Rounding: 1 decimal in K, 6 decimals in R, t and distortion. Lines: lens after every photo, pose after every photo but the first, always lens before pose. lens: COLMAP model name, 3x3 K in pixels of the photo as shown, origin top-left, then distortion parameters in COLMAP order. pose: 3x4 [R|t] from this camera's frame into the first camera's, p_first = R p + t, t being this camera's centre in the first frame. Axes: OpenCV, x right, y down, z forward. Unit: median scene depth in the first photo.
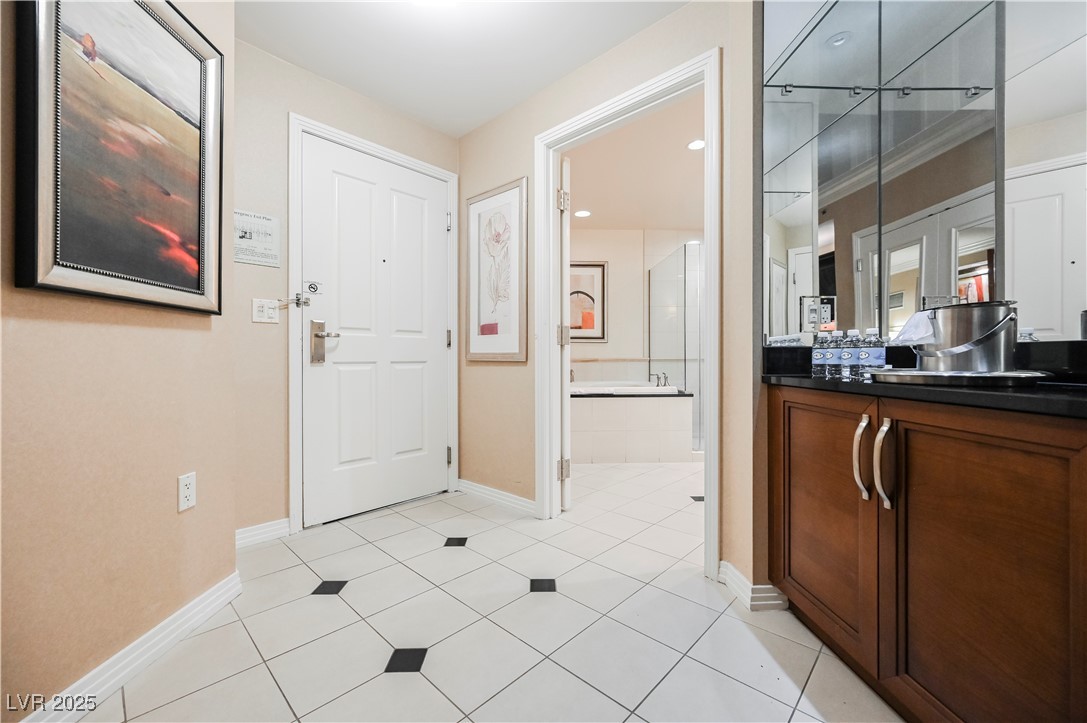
lens RADIAL K [[419.7, 0, 539.9], [0, 419.7, 358.9], [0, 0, 1]] dist [-0.000587, -0.000020]
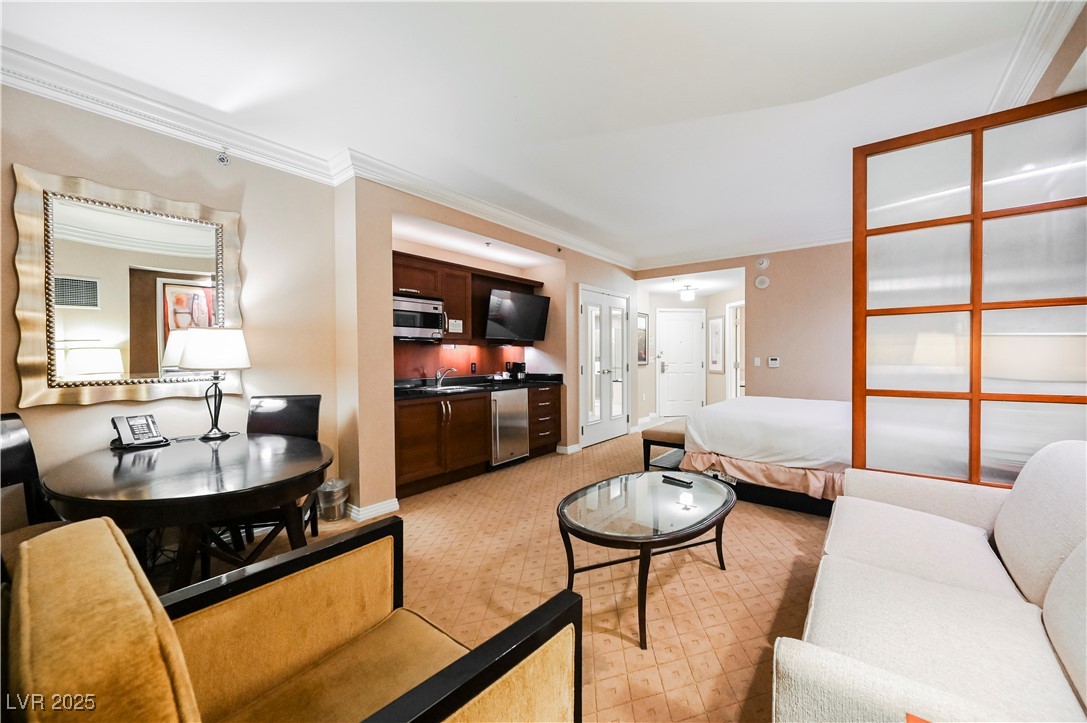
lens RADIAL K [[419.7, 0, 539.0], [0, 419.7, 357.9], [0, 0, 1]] dist [-0.000587, -0.000020]
pose [[0.758234, 0.005200, -0.651962, 1.006763], [0.002982, 0.999930, 0.011444, -0.157821], [0.651976, -0.010622, 0.758165, -2.394448]]
